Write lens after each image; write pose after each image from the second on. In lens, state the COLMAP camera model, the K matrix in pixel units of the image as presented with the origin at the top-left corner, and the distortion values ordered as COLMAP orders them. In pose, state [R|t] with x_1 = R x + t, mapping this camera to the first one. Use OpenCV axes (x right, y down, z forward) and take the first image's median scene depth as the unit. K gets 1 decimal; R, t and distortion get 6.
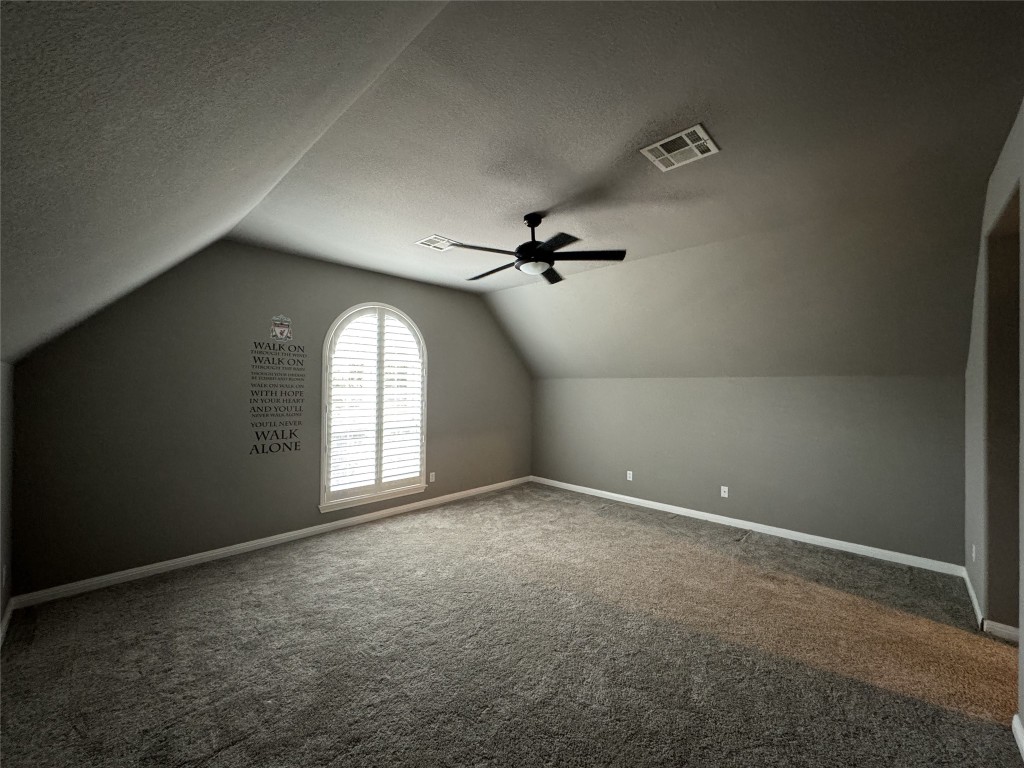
lens RADIAL K [[406.4, 0, 512.9], [0, 406.4, 383.5], [0, 0, 1]] dist [-0.003393, -0.000210]
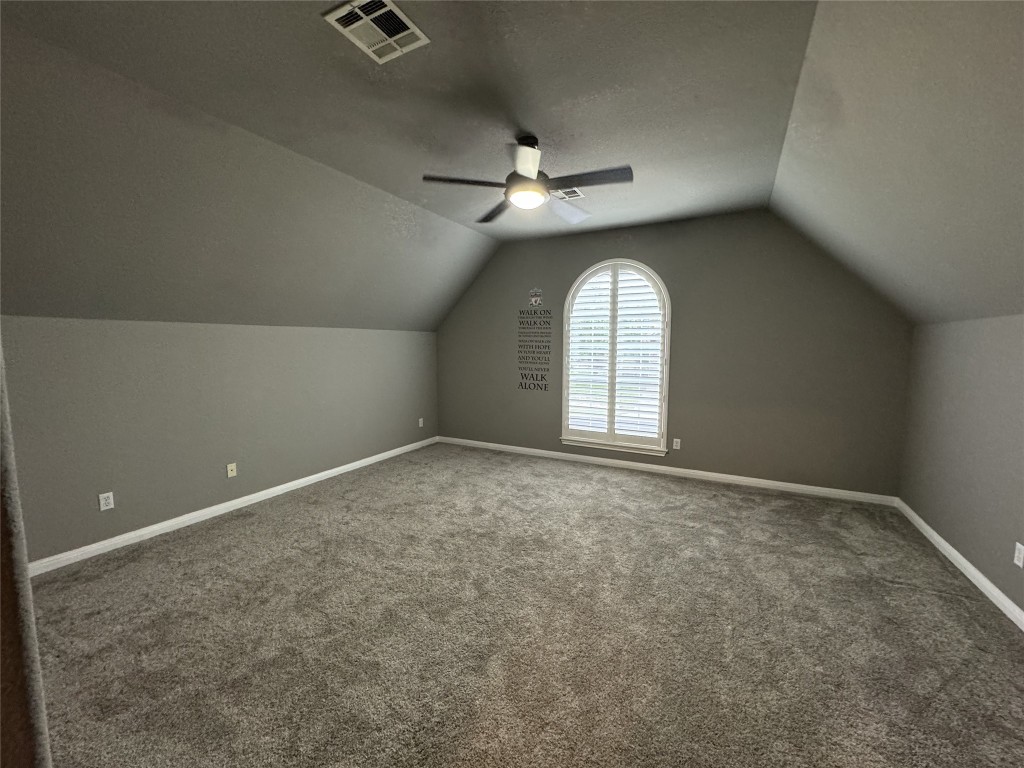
lens RADIAL K [[406.4, 0, 512.9], [0, 406.4, 383.5], [0, 0, 1]] dist [-0.003393, -0.000210]
pose [[0.279912, 0.090464, -0.955754, 0.656079], [0.004784, 0.995407, 0.095618, 0.014565], [0.960014, -0.031337, 0.278193, 0.502286]]
